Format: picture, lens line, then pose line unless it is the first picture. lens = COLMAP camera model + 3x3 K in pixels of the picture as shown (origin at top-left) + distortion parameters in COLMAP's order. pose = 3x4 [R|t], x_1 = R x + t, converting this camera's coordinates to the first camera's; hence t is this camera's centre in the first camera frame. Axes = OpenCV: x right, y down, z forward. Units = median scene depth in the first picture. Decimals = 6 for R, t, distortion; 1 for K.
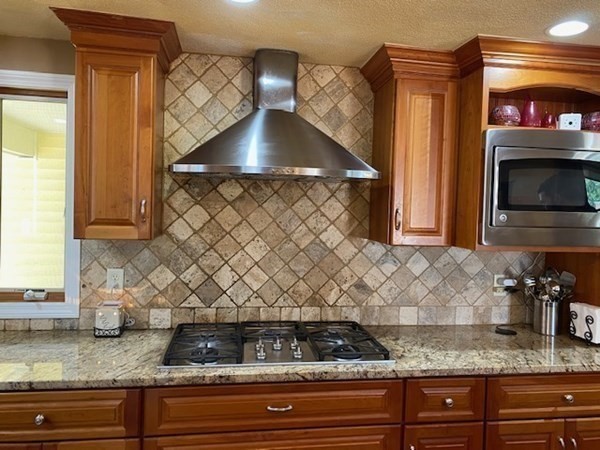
lens RADIAL K [[457.1, 0, 299.7], [0, 457.1, 220.8], [0, 0, 1]] dist [0.011324, -0.048770]
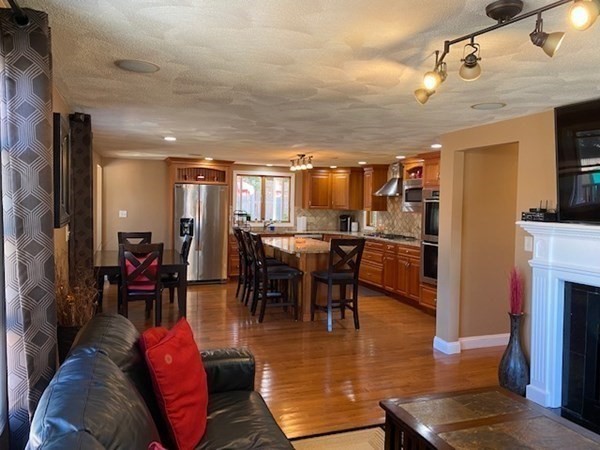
lens RADIAL K [[457.1, 0, 297.5], [0, 457.1, 221.7], [0, 0, 1]] dist [0.011324, -0.048770]
pose [[0.201410, 0.011797, -0.979436, 3.356991], [-0.046529, 0.998914, 0.002464, 0.146127], [0.978401, 0.045076, 0.201740, -0.534243]]
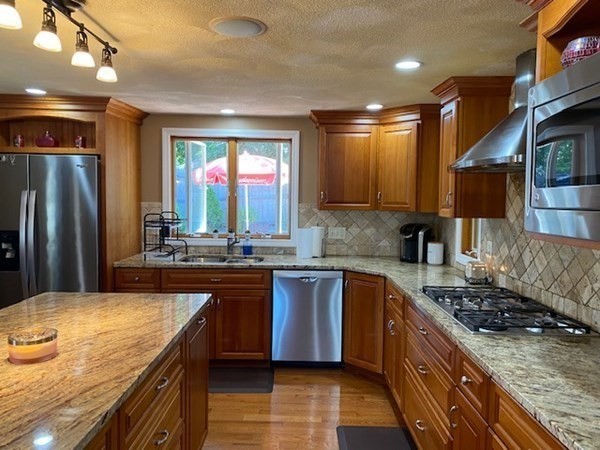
lens RADIAL K [[457.1, 0, 299.9], [0, 457.1, 223.7], [0, 0, 1]] dist [0.011324, -0.048770]
pose [[-0.155666, 0.027758, -0.987420, 1.081024], [-0.055180, 0.997800, 0.036749, 0.028539], [0.986267, 0.060207, -0.153792, 0.611696]]
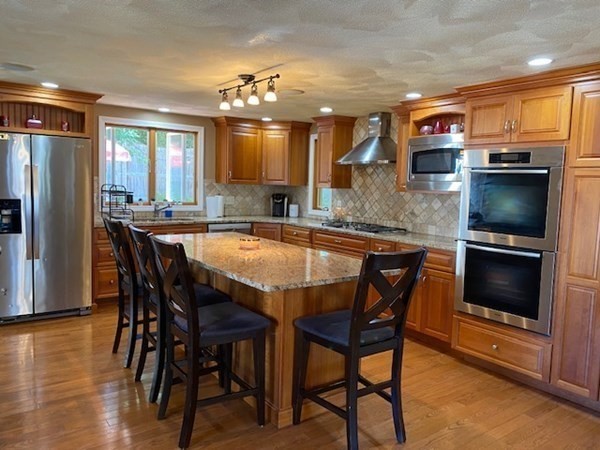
lens RADIAL K [[457.1, 0, 304.8], [0, 457.1, 224.3], [0, 0, 1]] dist [0.011324, -0.048770]
pose [[0.475030, 0.064158, -0.877628, 1.866454], [-0.047931, 0.997744, 0.046996, 0.125548], [0.878663, 0.019741, 0.477033, -0.474267]]
